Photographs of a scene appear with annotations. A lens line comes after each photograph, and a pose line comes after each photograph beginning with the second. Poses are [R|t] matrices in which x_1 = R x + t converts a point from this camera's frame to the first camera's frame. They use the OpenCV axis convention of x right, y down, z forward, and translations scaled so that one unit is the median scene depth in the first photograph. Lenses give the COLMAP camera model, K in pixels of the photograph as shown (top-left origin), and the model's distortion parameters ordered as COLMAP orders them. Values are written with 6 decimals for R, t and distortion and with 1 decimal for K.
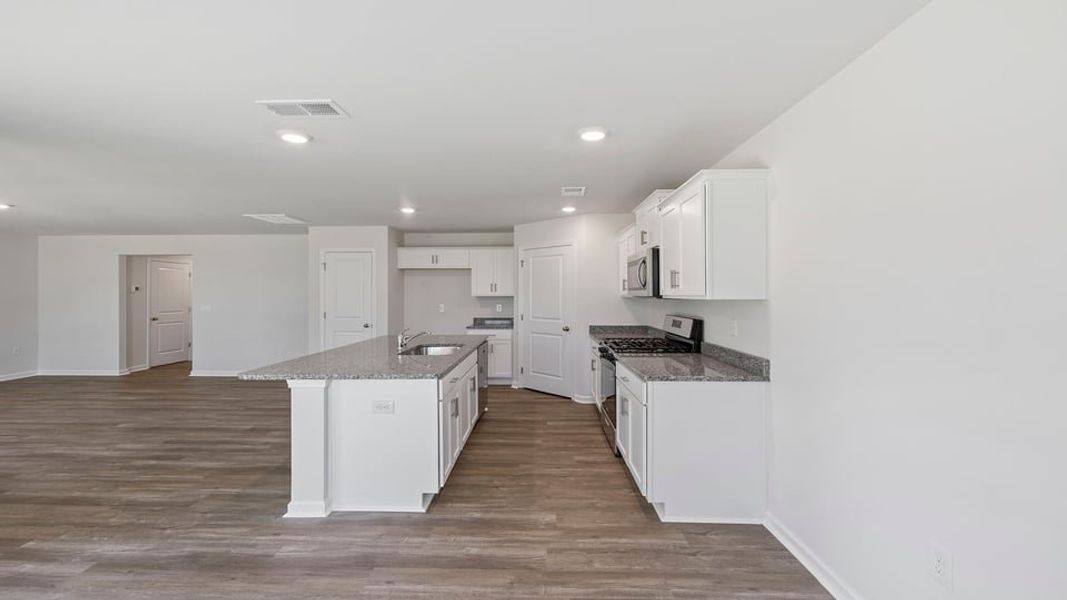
lens RADIAL K [[457.5, 0, 528.1], [0, 457.5, 294.6], [0, 0, 1]] dist [-0.000552, -0.000224]
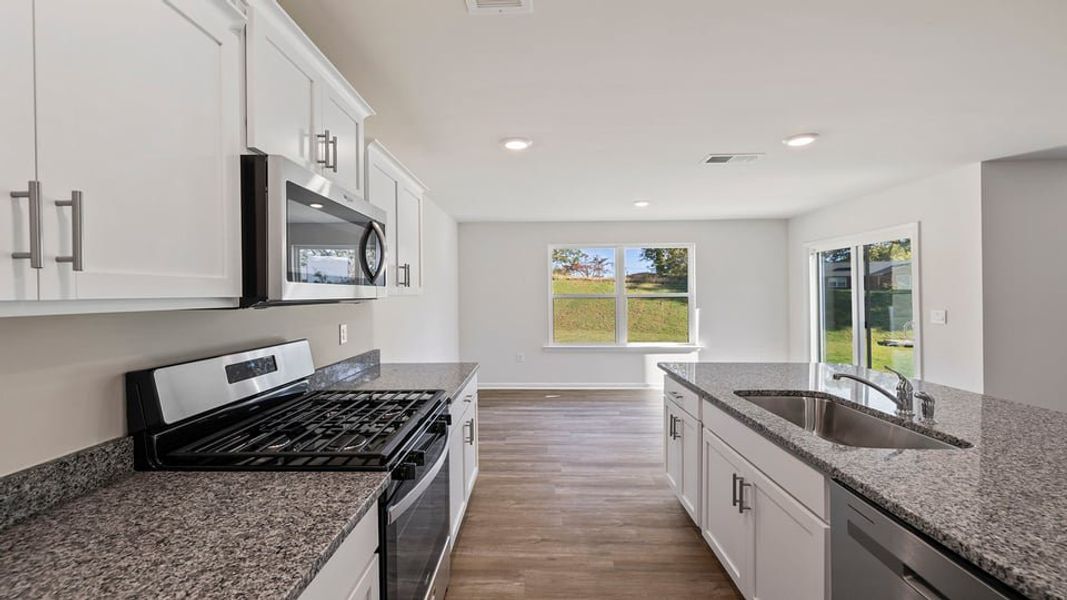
lens RADIAL K [[457.5, 0, 528.1], [0, 457.5, 294.6], [0, 0, 1]] dist [-0.000552, -0.000224]
pose [[-0.999933, 0.011193, -0.002779, 0.105429], [0.011187, 0.999935, 0.002041, 0.000561], [0.002801, 0.002010, -0.999994, 1.784137]]
